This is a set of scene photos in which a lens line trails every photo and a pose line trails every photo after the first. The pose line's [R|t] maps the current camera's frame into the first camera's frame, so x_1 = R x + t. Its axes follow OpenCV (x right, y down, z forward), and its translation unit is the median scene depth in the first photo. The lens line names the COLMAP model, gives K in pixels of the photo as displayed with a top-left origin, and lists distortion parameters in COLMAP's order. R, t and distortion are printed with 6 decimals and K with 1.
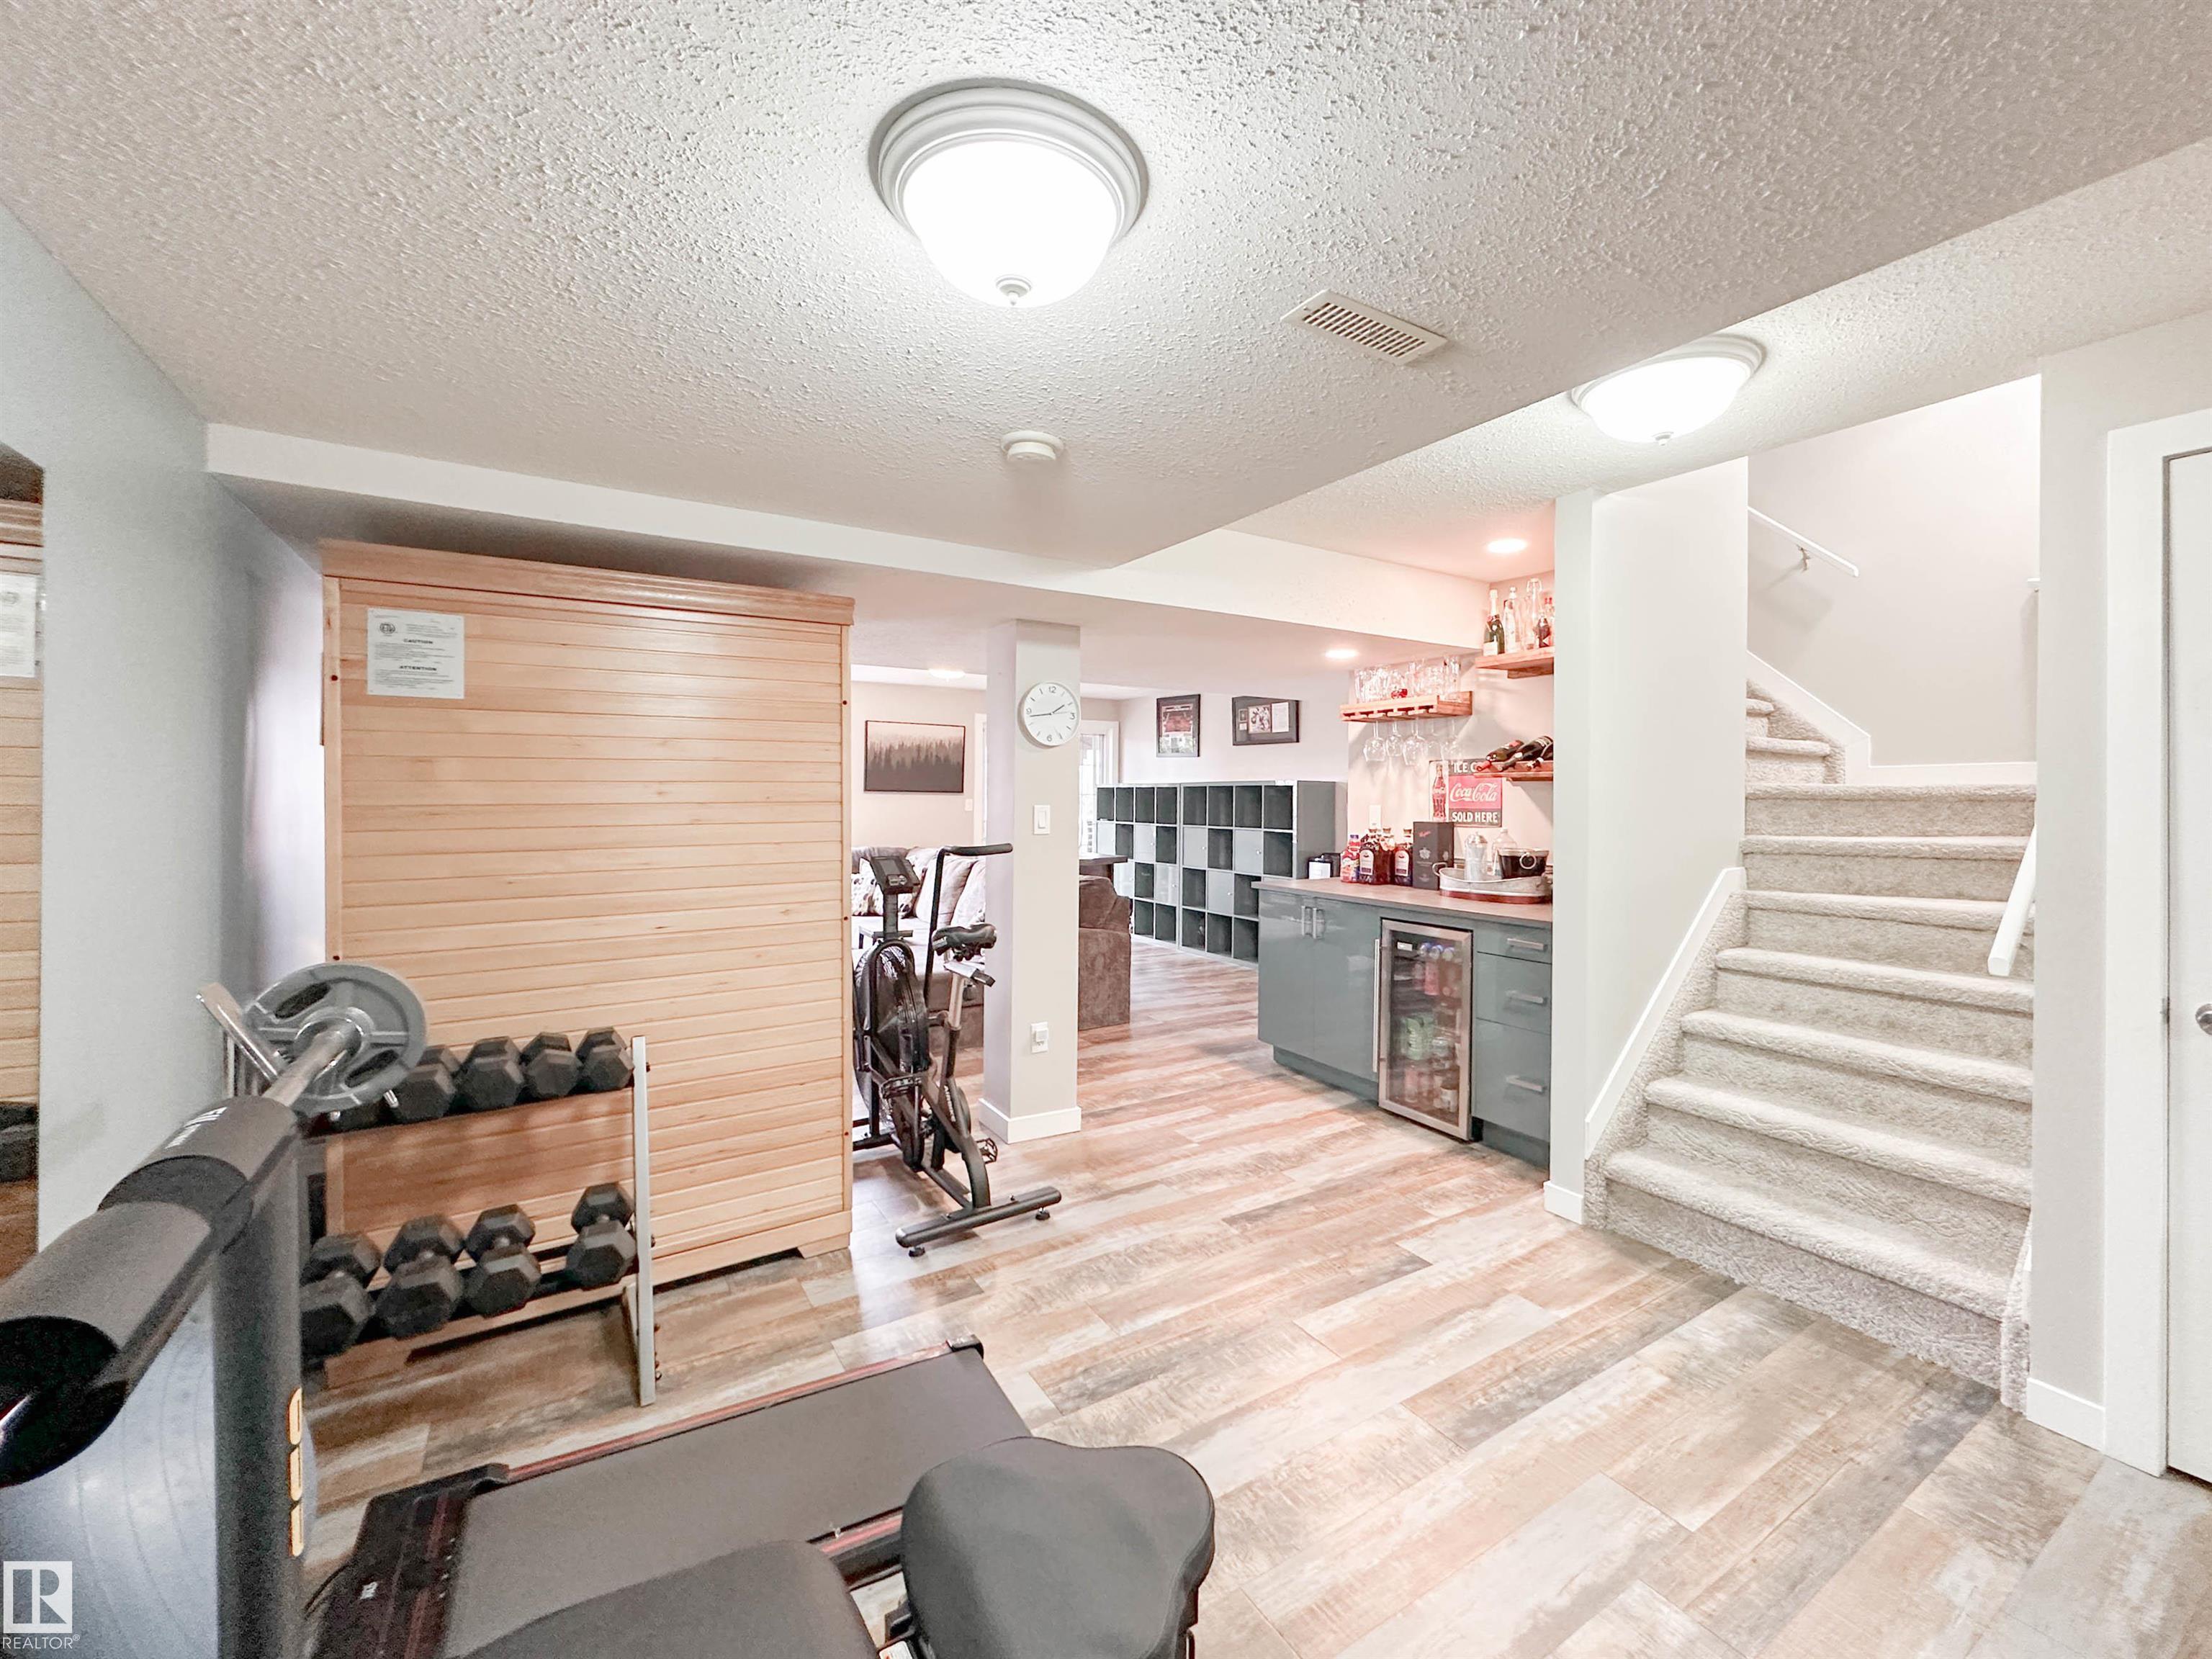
lens RADIAL K [[917.0, 0, 1140.1], [0, 917.0, 790.7], [0, 0, 1]] dist [-0.003531, -0.000840]
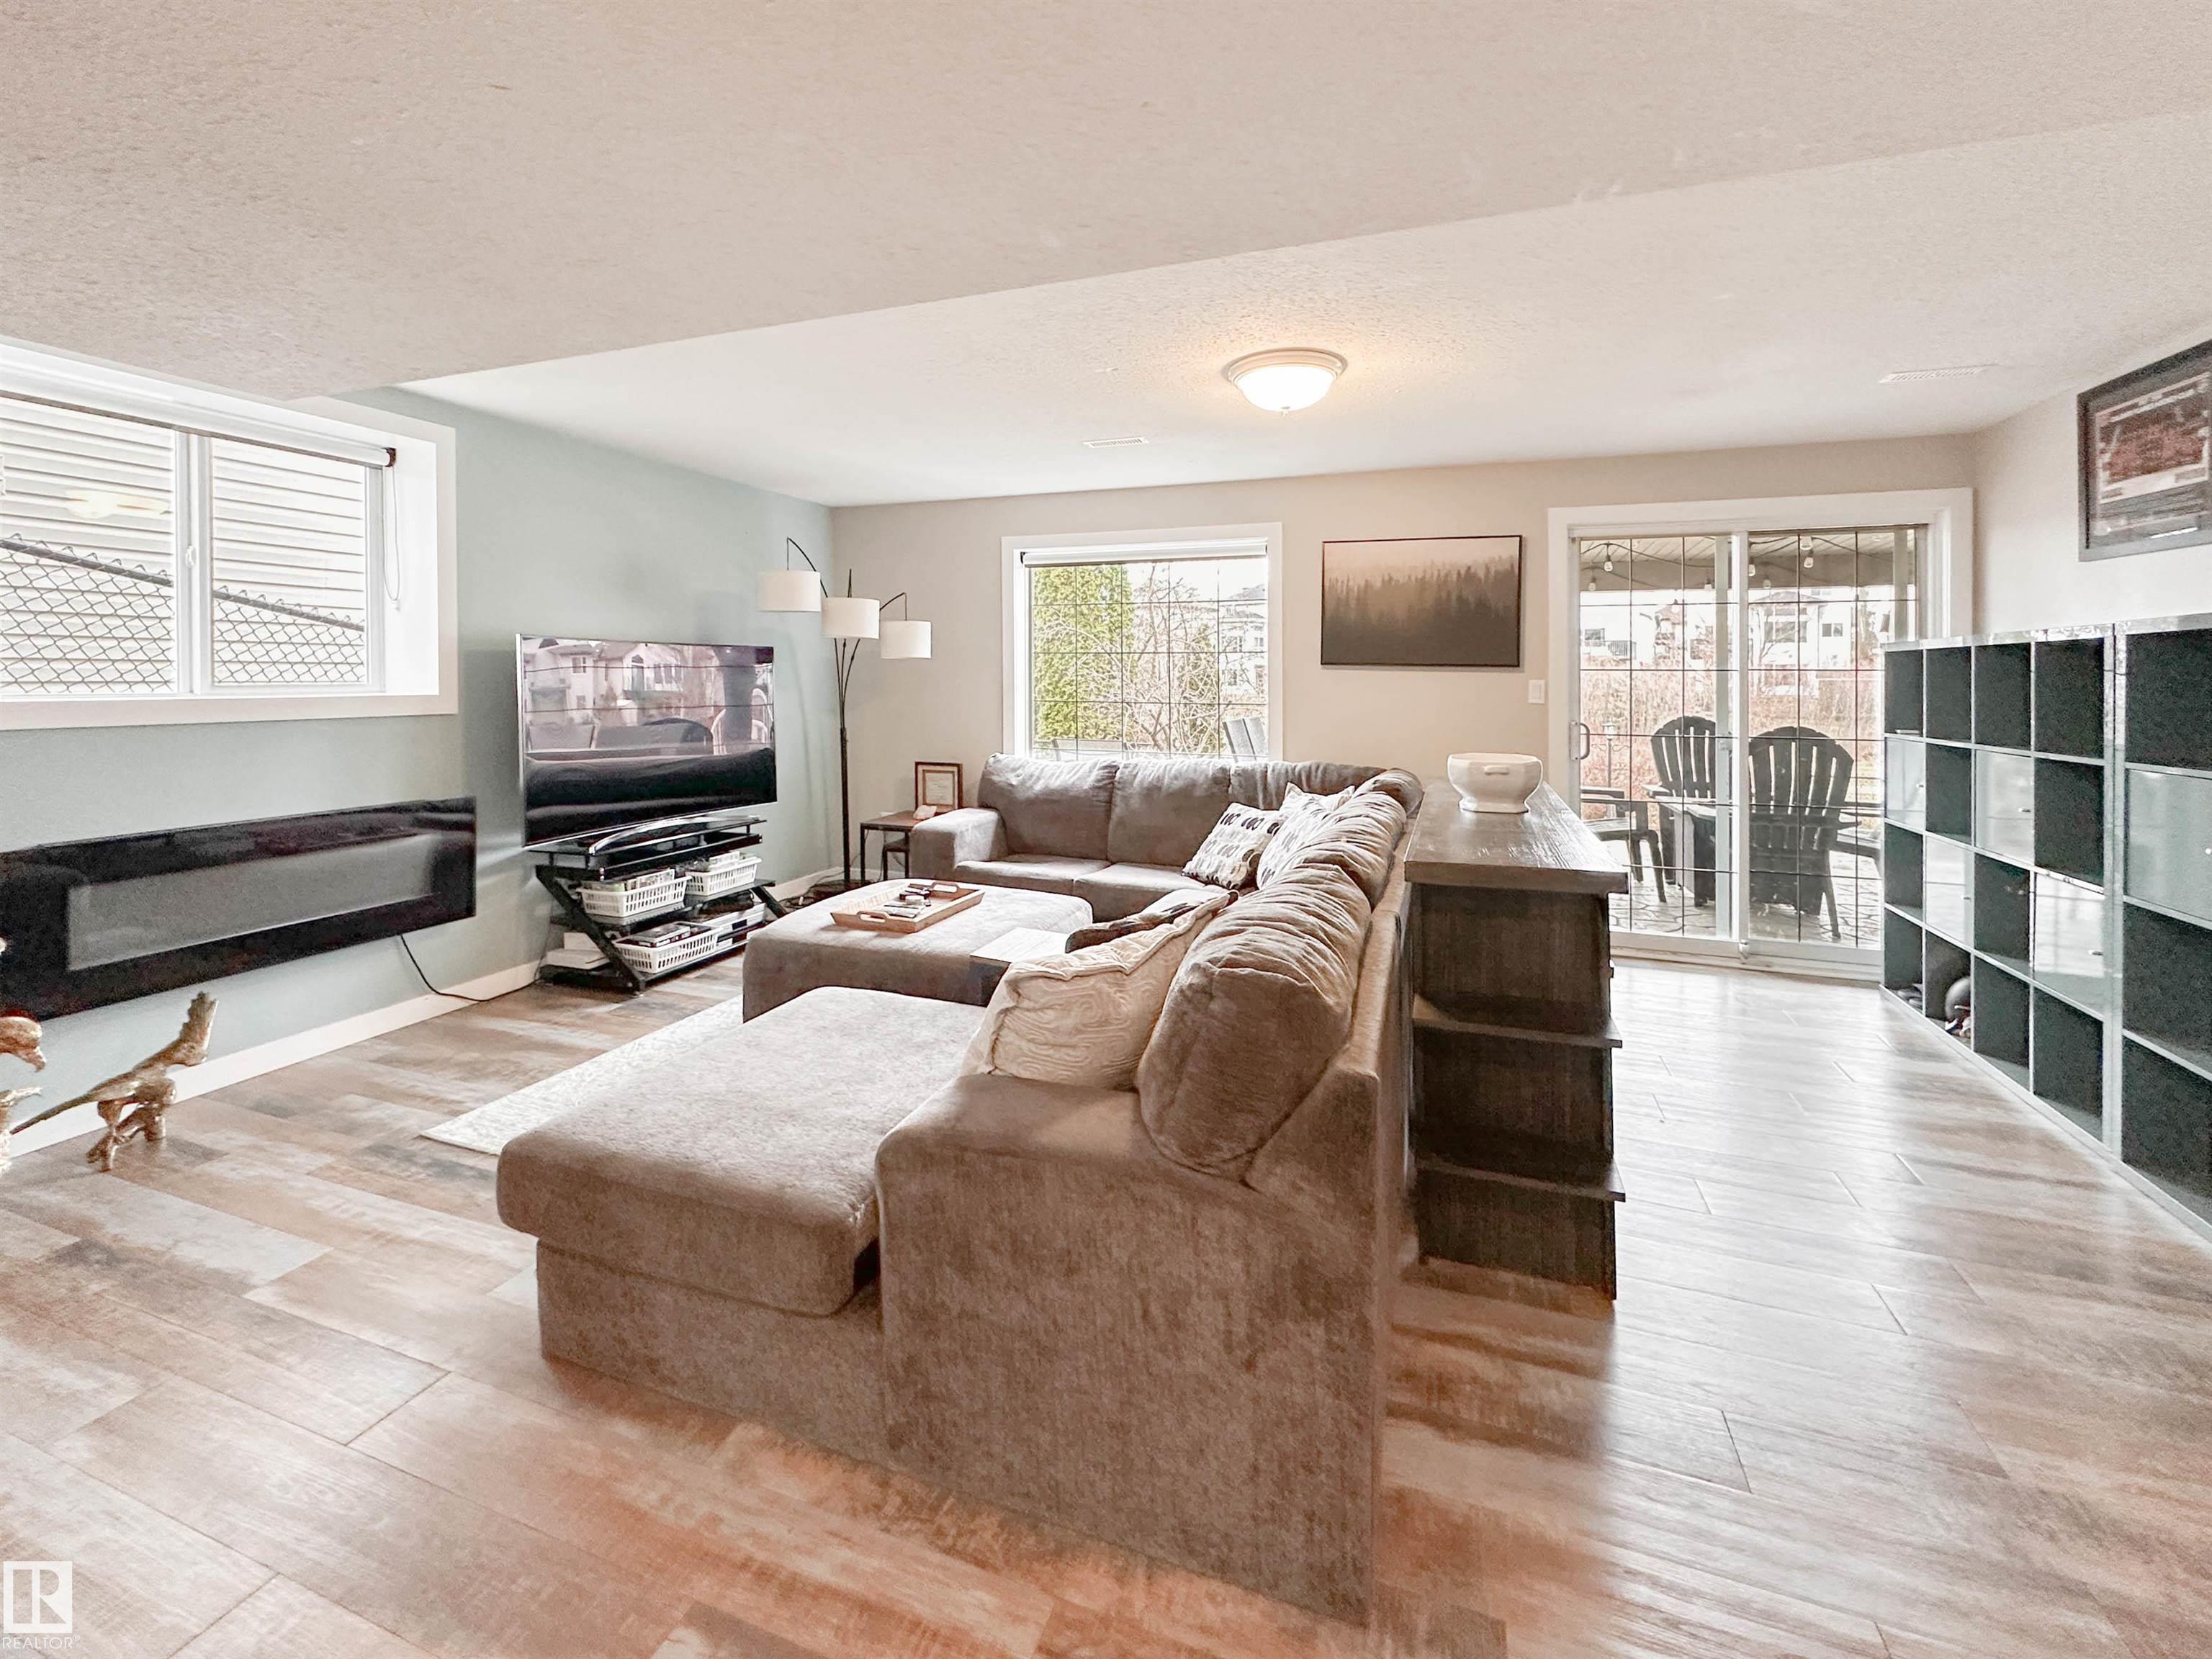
lens RADIAL K [[949.9, 0, 1114.2], [0, 949.9, 678.2], [0, 0, 1]] dist [-0.000505, 0.000068]
pose [[0.602624, -0.001693, -0.798023, 0.227837], [0.000877, 0.999999, -0.001459, 0.022936], [0.798024, 0.000179, 0.602625, 1.285196]]
